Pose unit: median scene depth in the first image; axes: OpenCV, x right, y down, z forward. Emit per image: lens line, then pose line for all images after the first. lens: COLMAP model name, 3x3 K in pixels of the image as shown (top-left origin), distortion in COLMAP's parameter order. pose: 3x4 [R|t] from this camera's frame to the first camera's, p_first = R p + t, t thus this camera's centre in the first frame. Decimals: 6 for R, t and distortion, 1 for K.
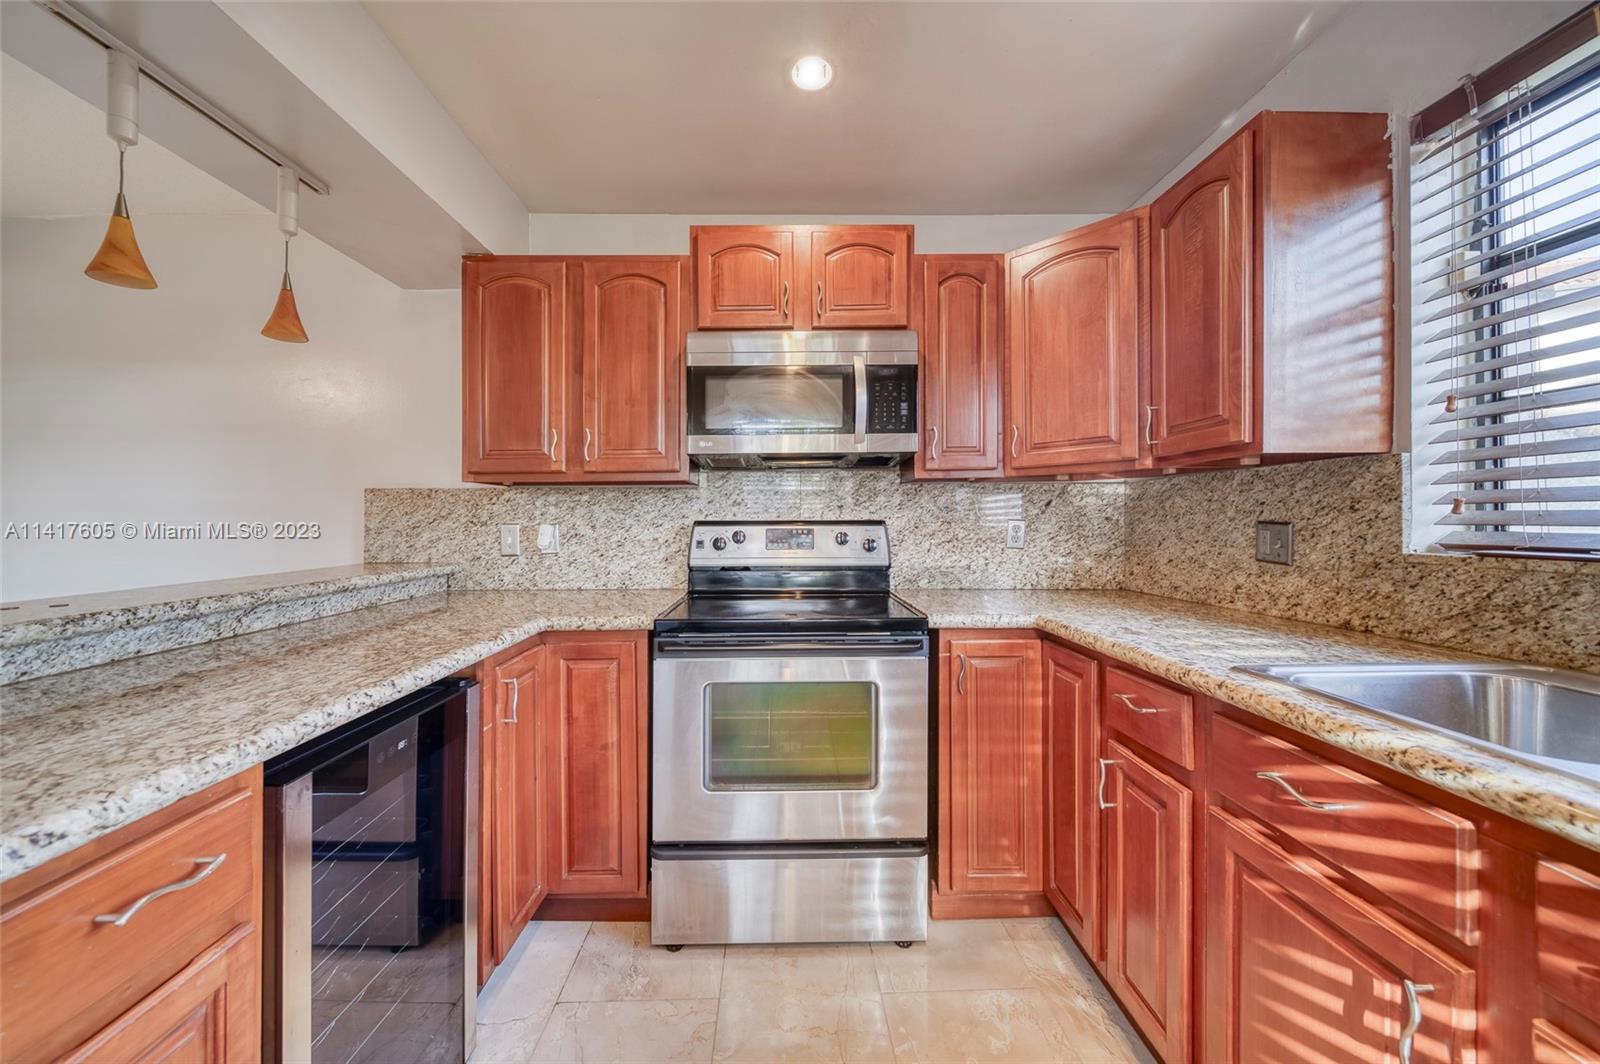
lens RADIAL K [[568.1, 0, 788.9], [0, 568.1, 521.9], [0, 0, 1]] dist [-0.001384, -0.000647]
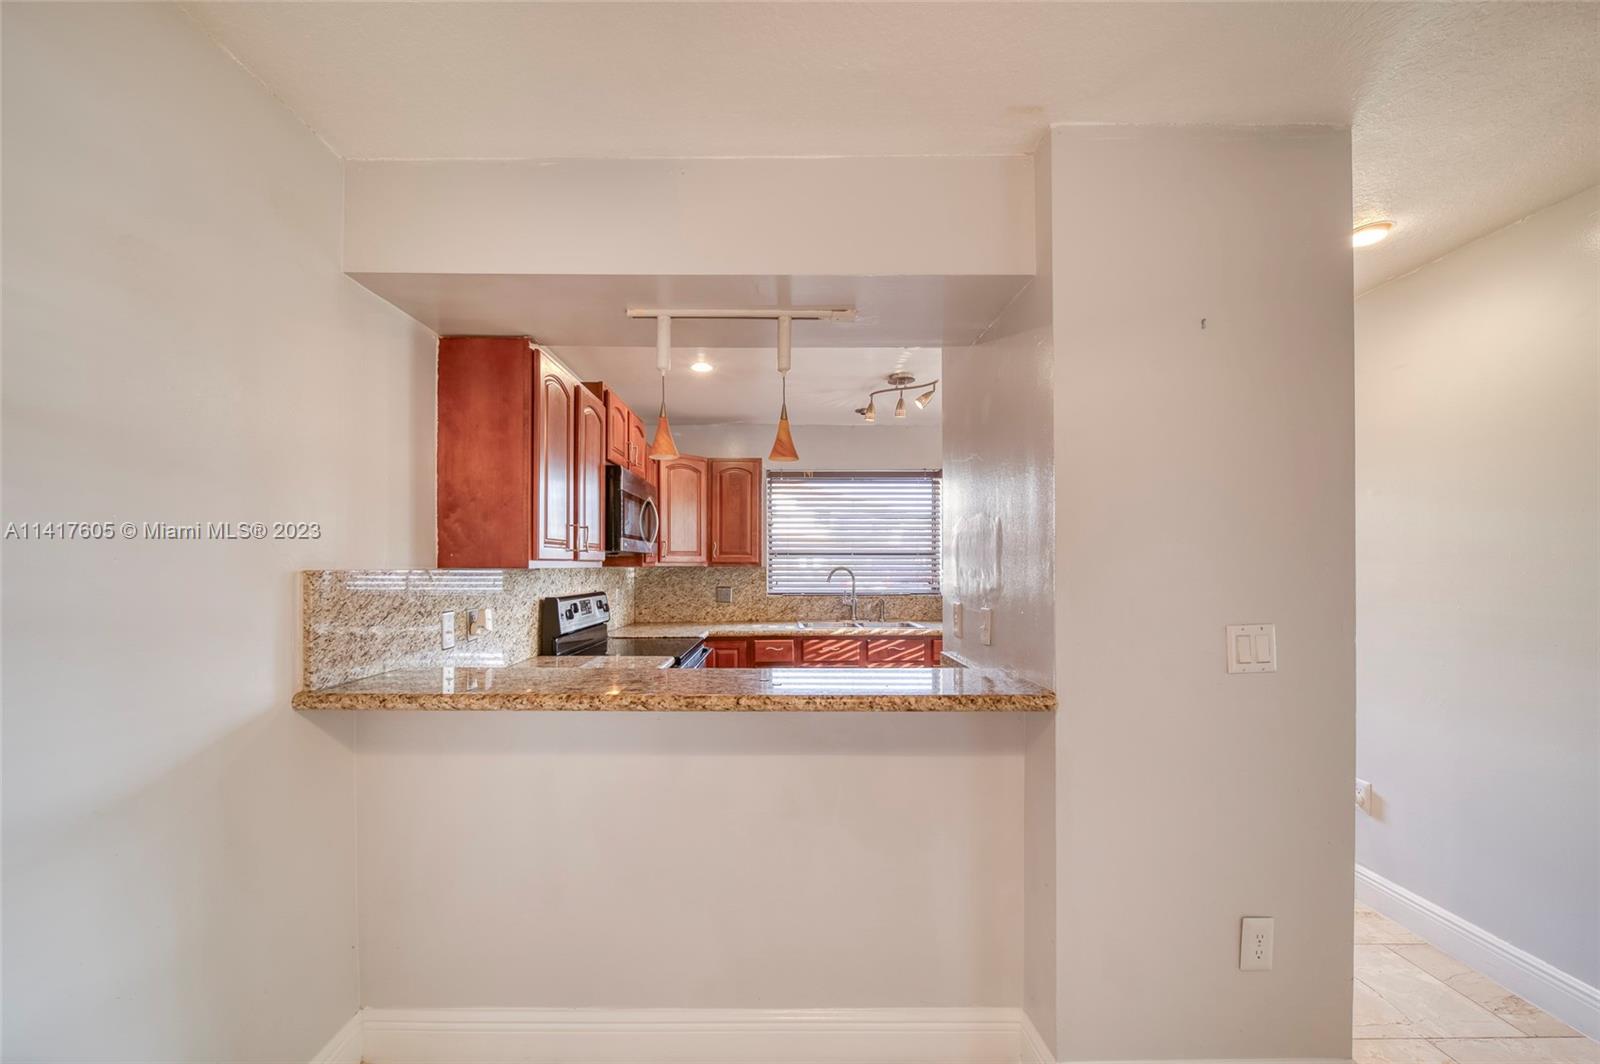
lens RADIAL K [[568.1, 0, 774.0], [0, 568.1, 579.0], [0, 0, 1]] dist [-0.001384, -0.000647]
pose [[0.034396, -0.015612, 0.999286, -1.862615], [0.004980, 0.999868, 0.015450, -0.079610], [-0.999396, 0.004445, 0.034469, 0.648765]]
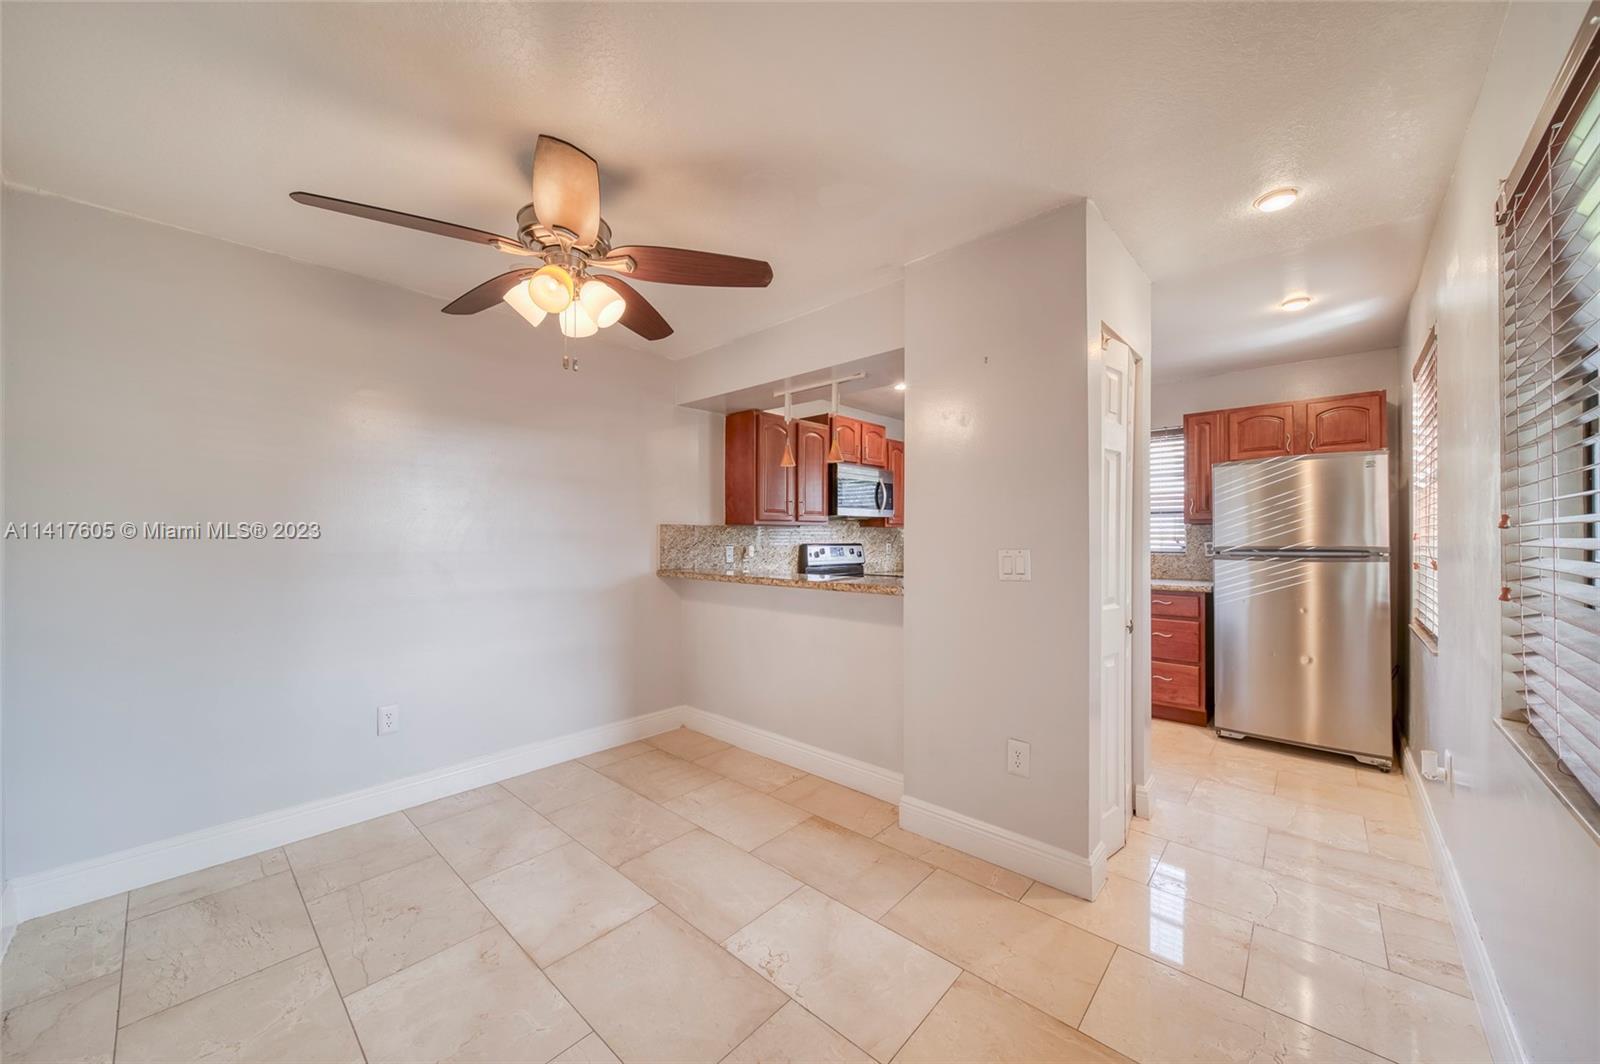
lens RADIAL K [[568.1, 0, 801.5], [0, 568.1, 547.6], [0, 0, 1]] dist [-0.001384, -0.000647]
pose [[0.692524, -0.007961, 0.721350, -2.286555], [0.000831, 0.999947, 0.010238, -0.012724], [-0.721394, -0.006490, 0.692495, -0.597114]]
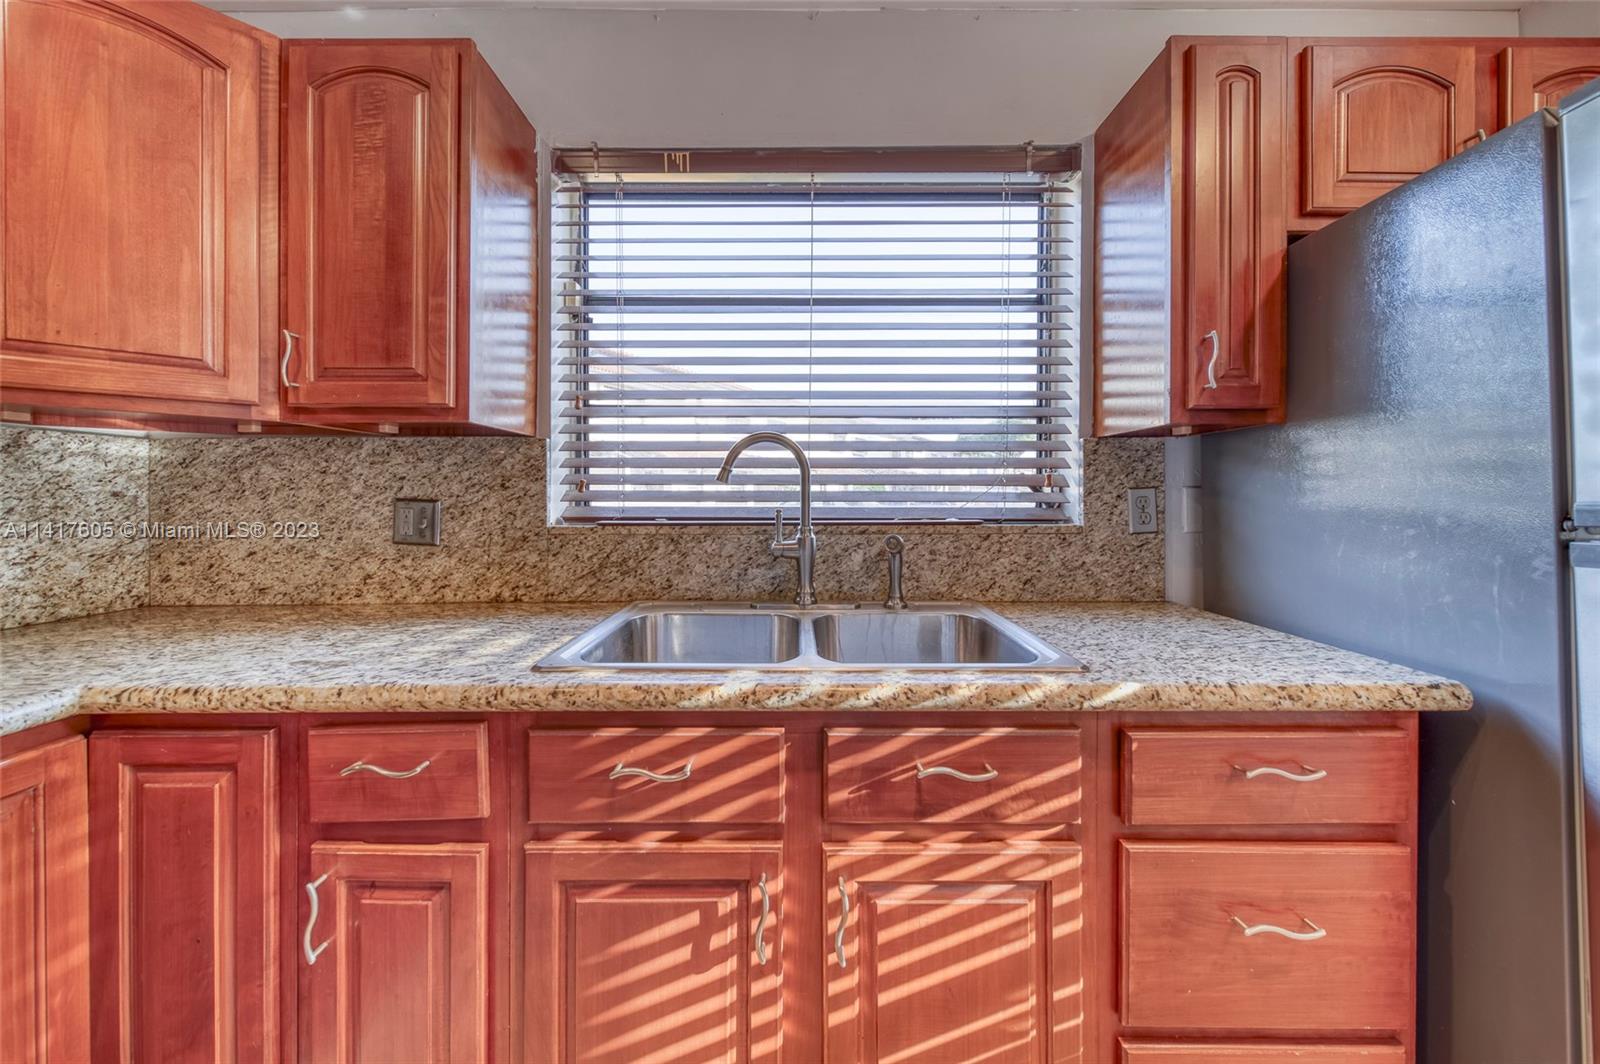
lens RADIAL K [[568.1, 0, 800.4], [0, 568.1, 502.9], [0, 0, 1]] dist [-0.001384, -0.000647]
pose [[0.021799, -0.005525, 0.999747, -0.038578], [0.002167, 0.999983, 0.005479, 0.002187], [-0.999760, 0.002047, 0.021811, 0.359444]]
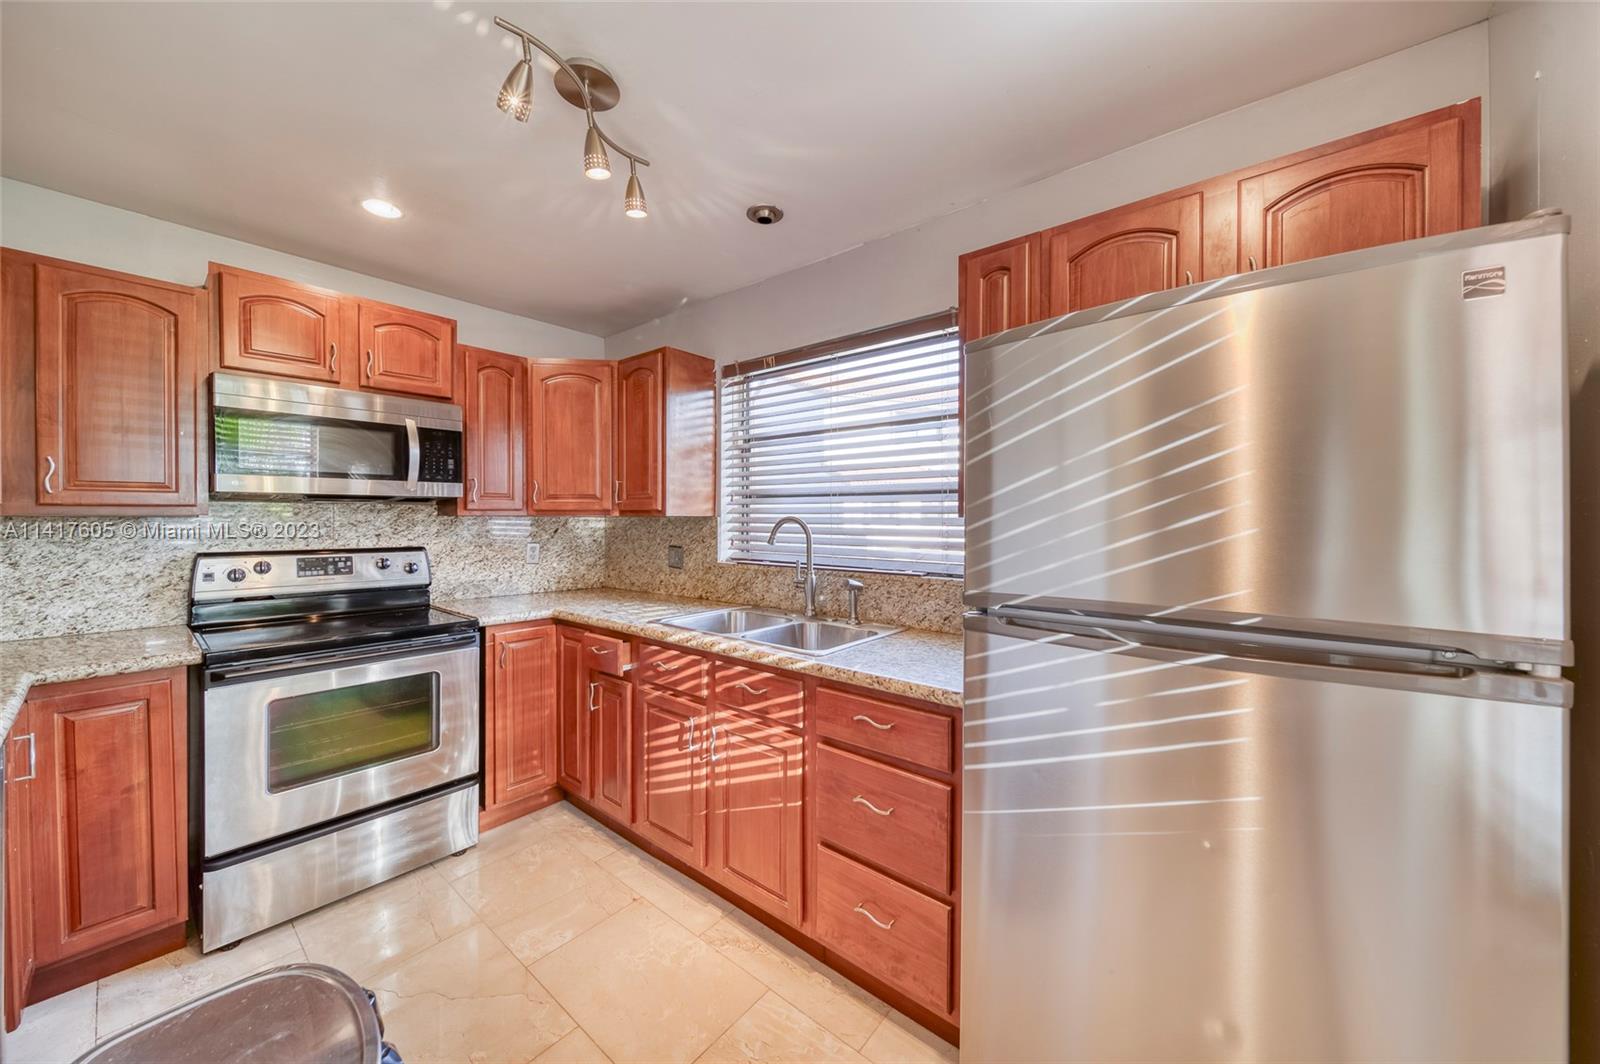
lens RADIAL K [[568.1, 0, 798.3], [0, 568.1, 528.9], [0, 0, 1]] dist [-0.001384, -0.000647]
pose [[0.654518, -0.005913, 0.756024, -0.306606], [-0.004866, 0.999916, 0.012033, -0.080568], [-0.756031, -0.011555, 0.654434, -0.541599]]
